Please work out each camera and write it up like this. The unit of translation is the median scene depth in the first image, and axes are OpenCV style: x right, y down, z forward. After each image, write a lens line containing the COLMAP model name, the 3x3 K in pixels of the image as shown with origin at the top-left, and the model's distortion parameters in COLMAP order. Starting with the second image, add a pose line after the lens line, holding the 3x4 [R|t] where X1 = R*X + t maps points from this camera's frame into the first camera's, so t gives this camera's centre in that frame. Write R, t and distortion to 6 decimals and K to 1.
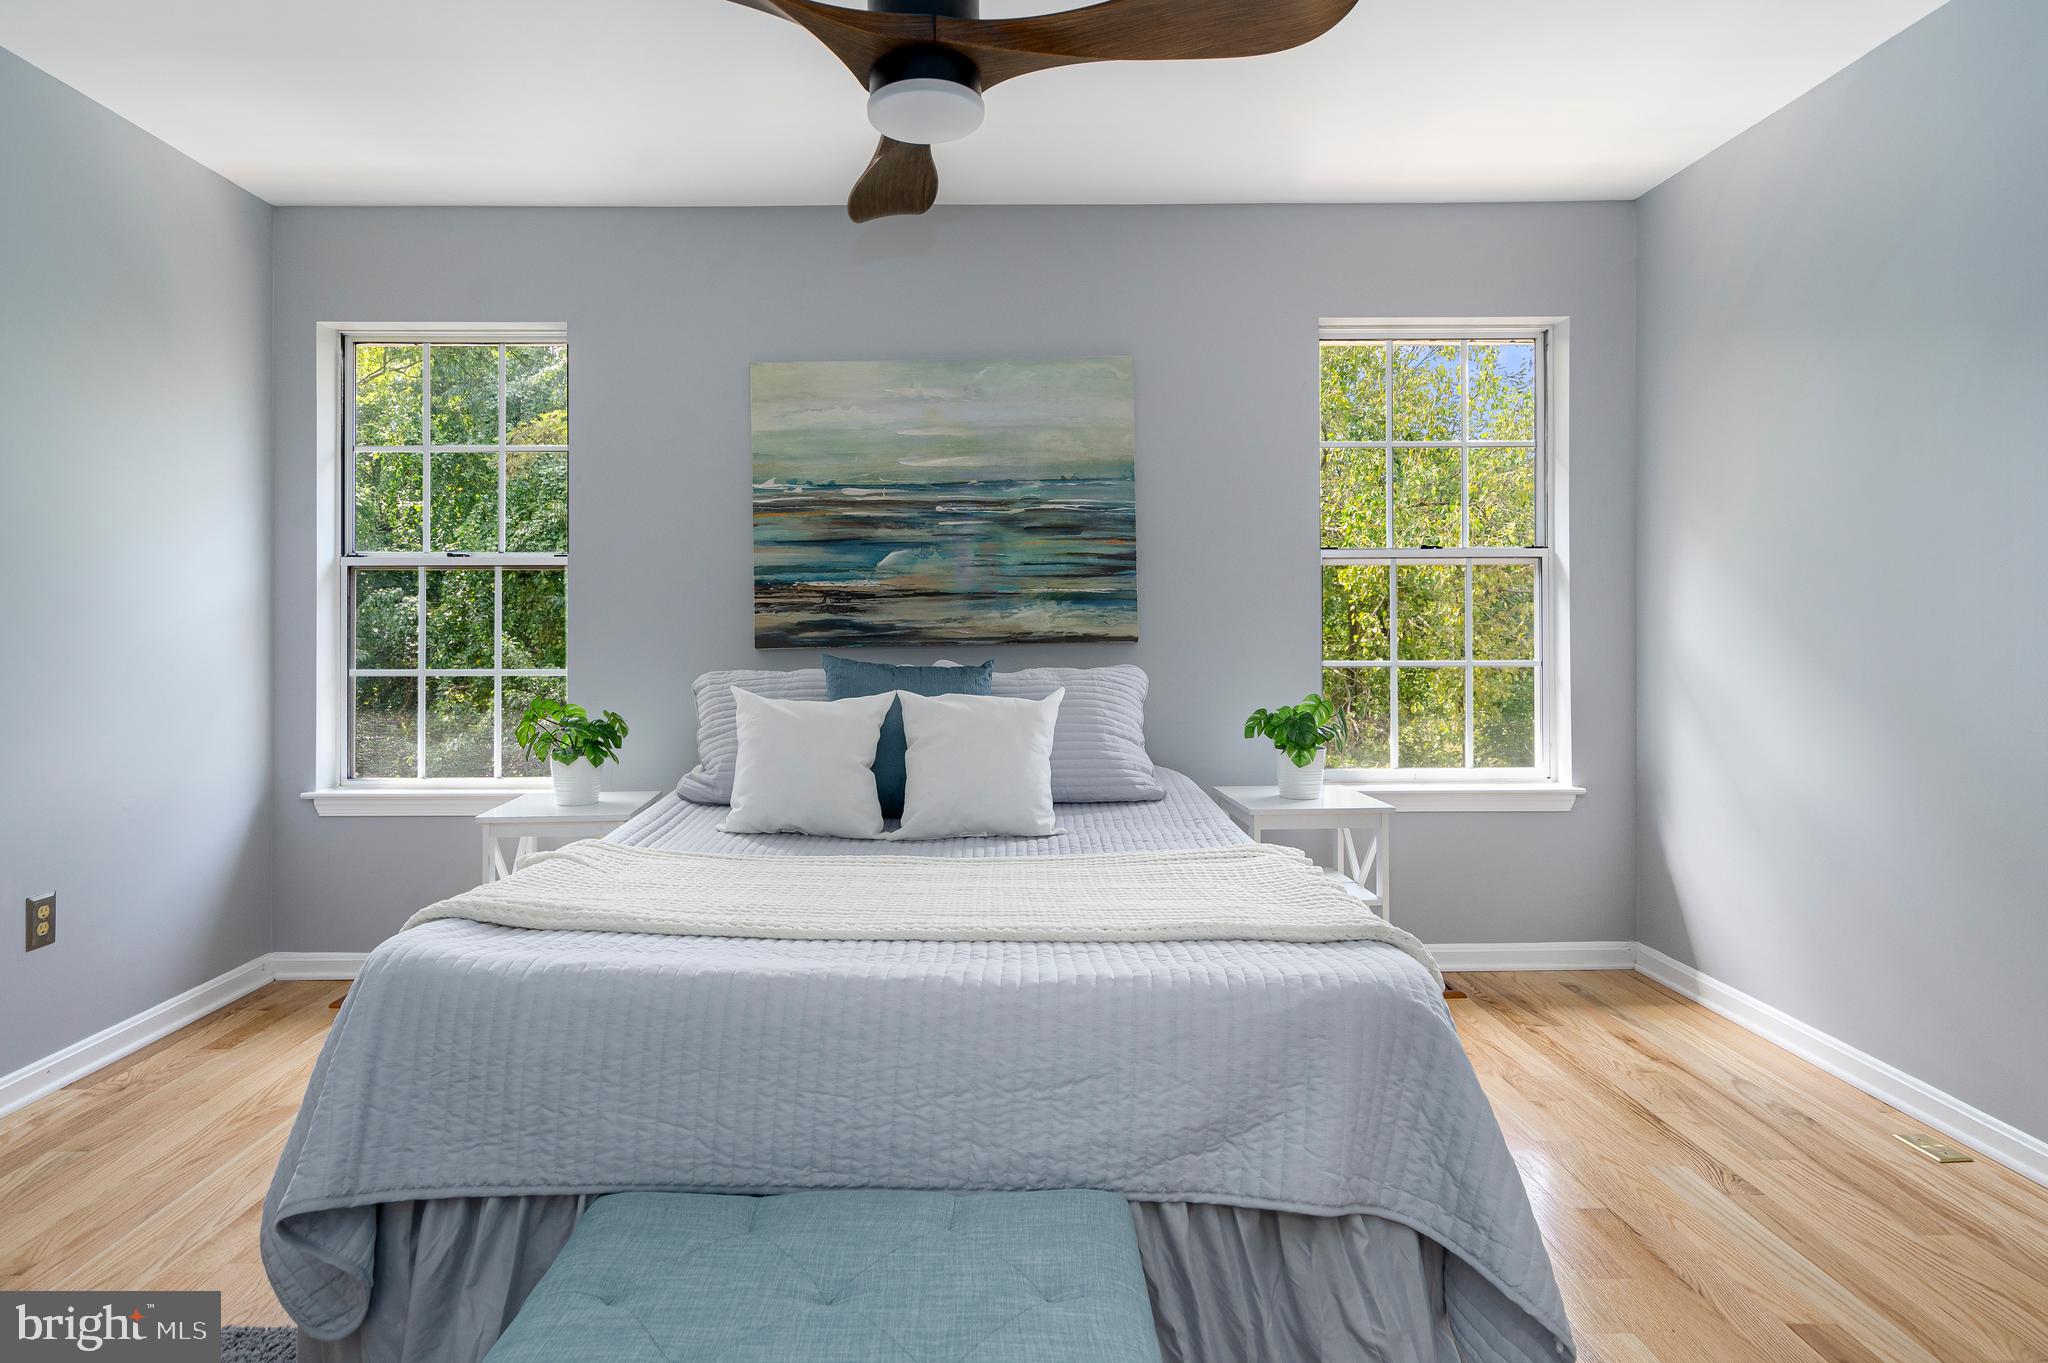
lens RADIAL K [[1062.1, 0, 1020.1], [0, 1062.1, 672.1], [0, 0, 1]] dist [-0.000977, 0.000626]
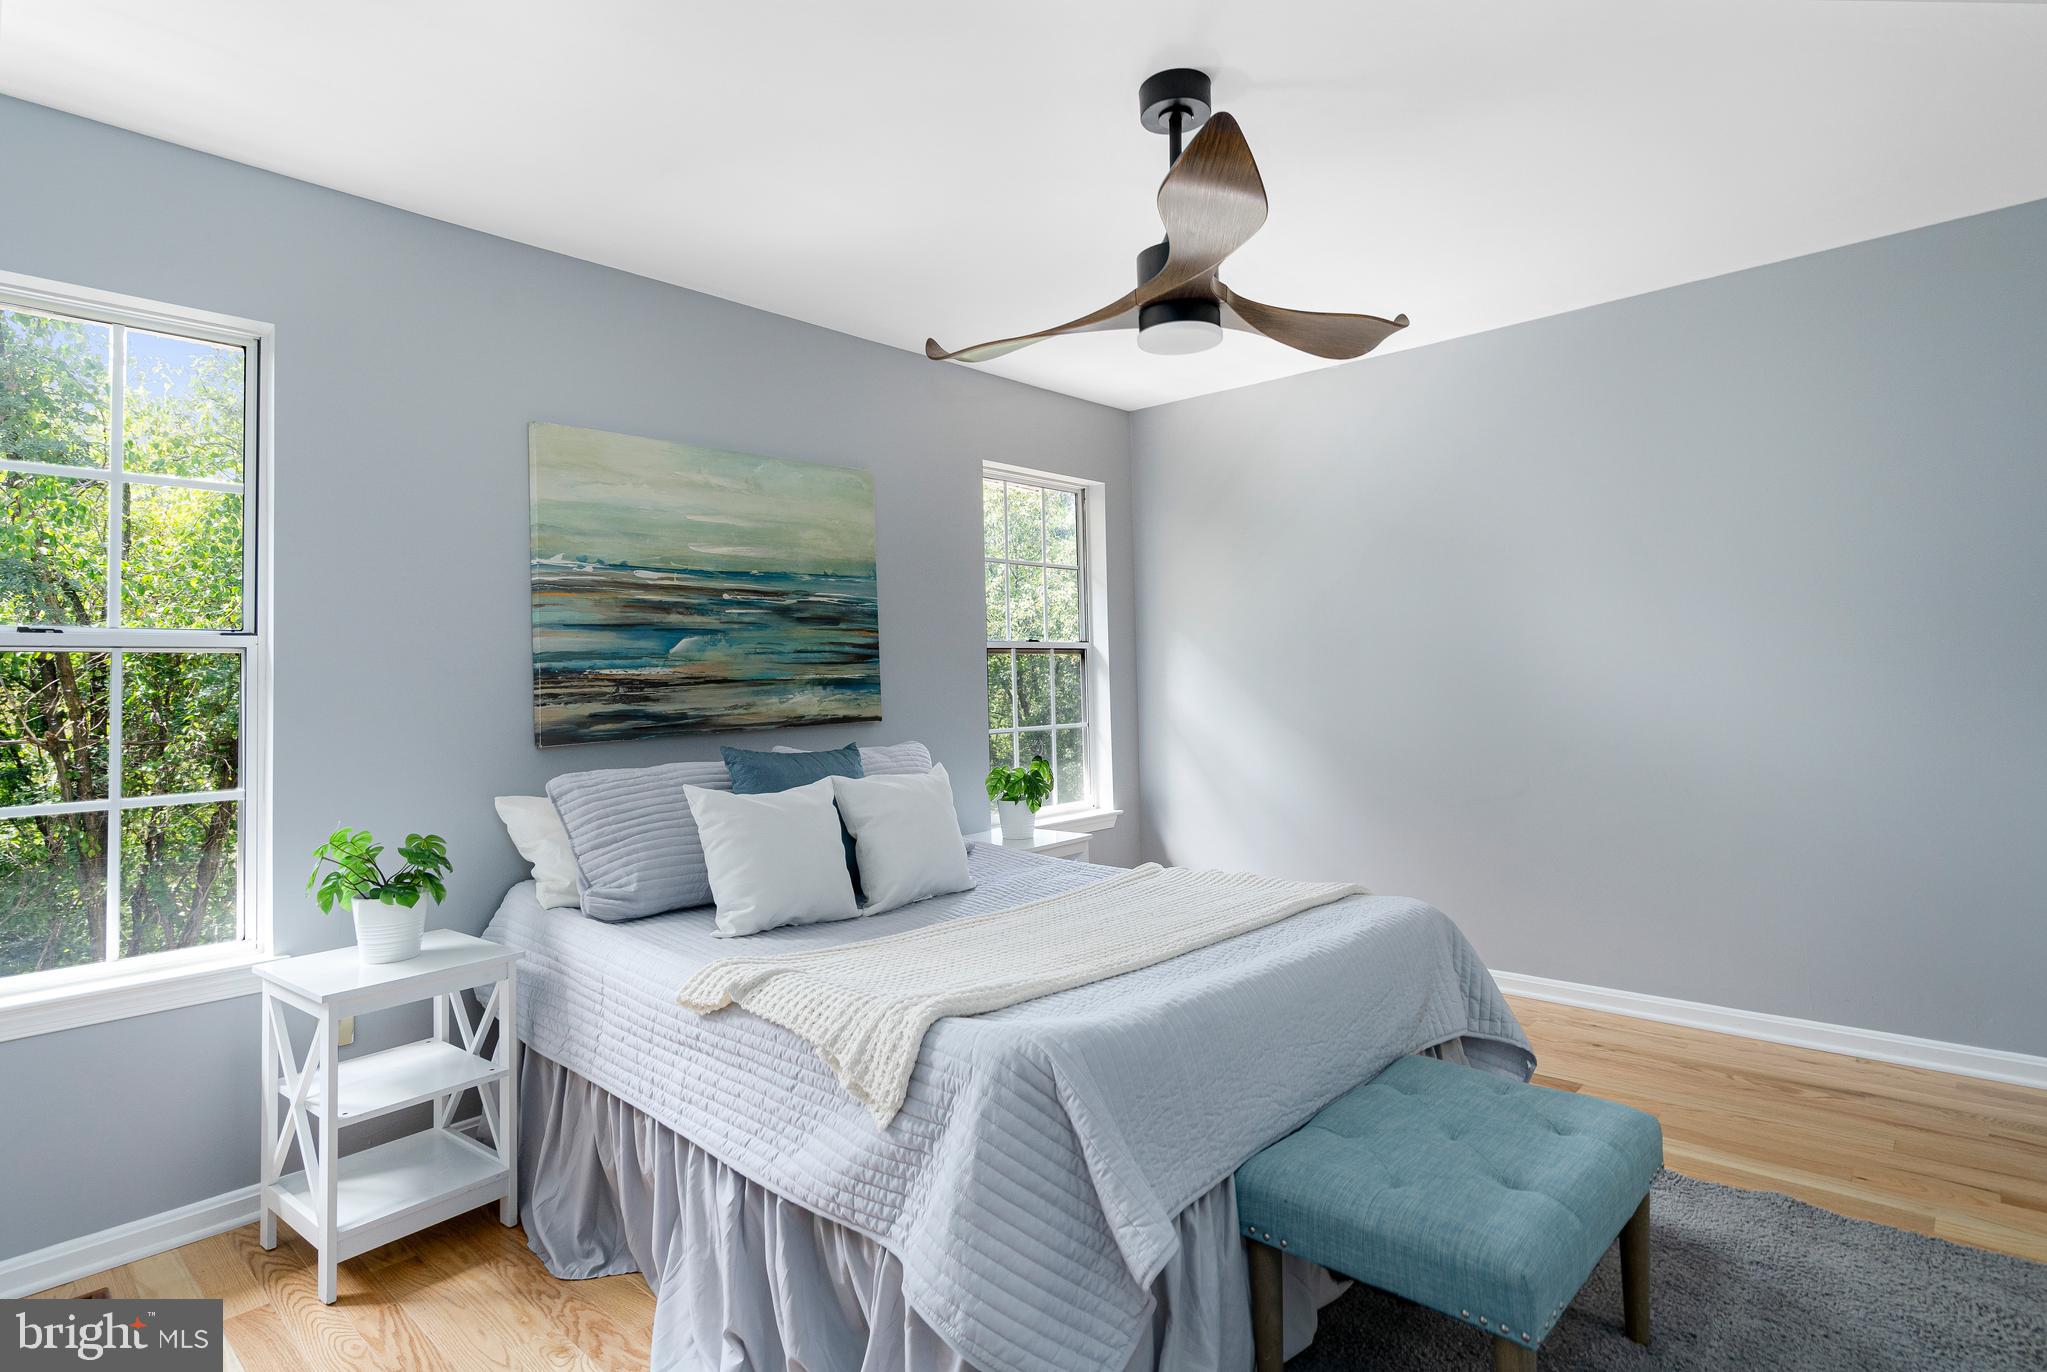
lens RADIAL K [[1061.5, 0, 1013.3], [0, 1061.5, 695.6], [0, 0, 1]] dist [-0.000977, 0.000626]
pose [[0.684253, -0.022332, 0.728903, -0.622587], [0.051120, 0.998541, -0.017396, -0.028880], [-0.727451, 0.049165, 0.684396, 0.120500]]
